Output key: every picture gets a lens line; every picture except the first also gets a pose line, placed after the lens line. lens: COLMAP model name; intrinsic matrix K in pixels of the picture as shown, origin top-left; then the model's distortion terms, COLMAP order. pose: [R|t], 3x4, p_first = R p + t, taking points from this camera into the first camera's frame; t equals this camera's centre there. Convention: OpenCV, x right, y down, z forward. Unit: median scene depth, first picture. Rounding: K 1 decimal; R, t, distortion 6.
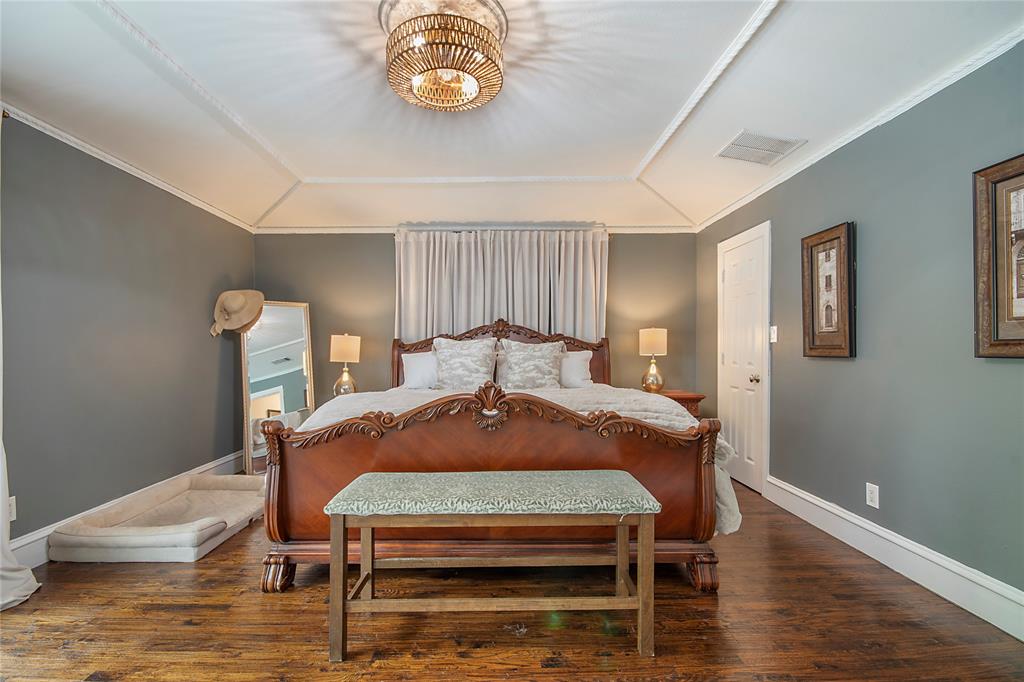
lens RADIAL K [[459.7, 0, 509.9], [0, 459.7, 358.6], [0, 0, 1]] dist [-0.003707, -0.000438]
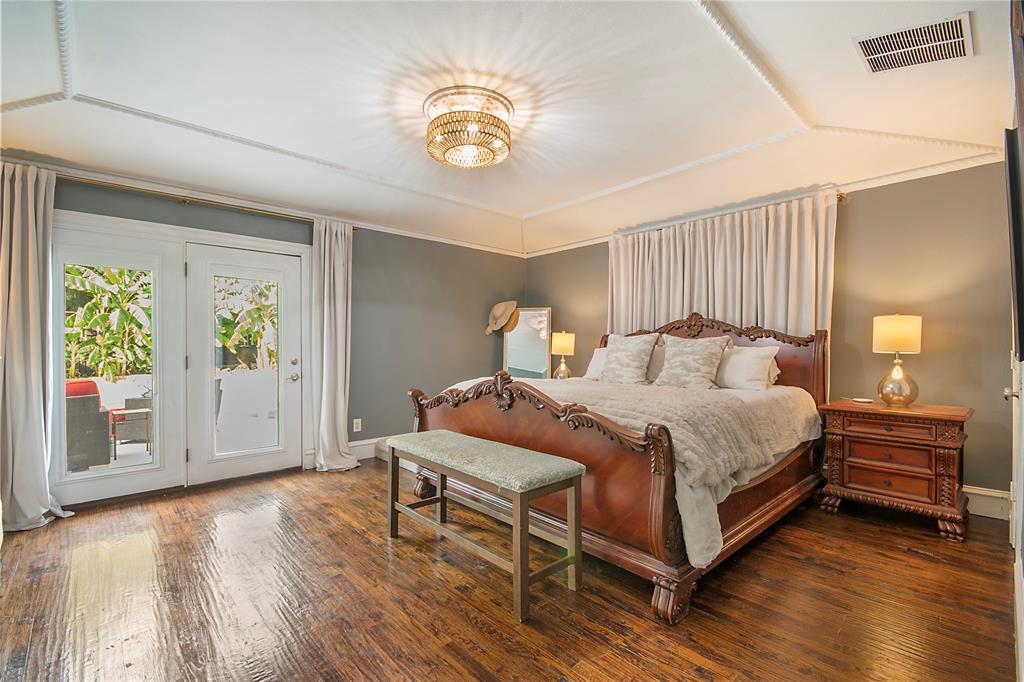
lens RADIAL K [[460.9, 0, 517.4], [0, 460.9, 343.2], [0, 0, 1]] dist [0.000662, -0.000172]
pose [[0.666328, -0.000447, -0.745659, 0.458287], [-0.014001, 0.999816, -0.013112, -0.005404], [0.745527, 0.019177, 0.666199, 0.091773]]
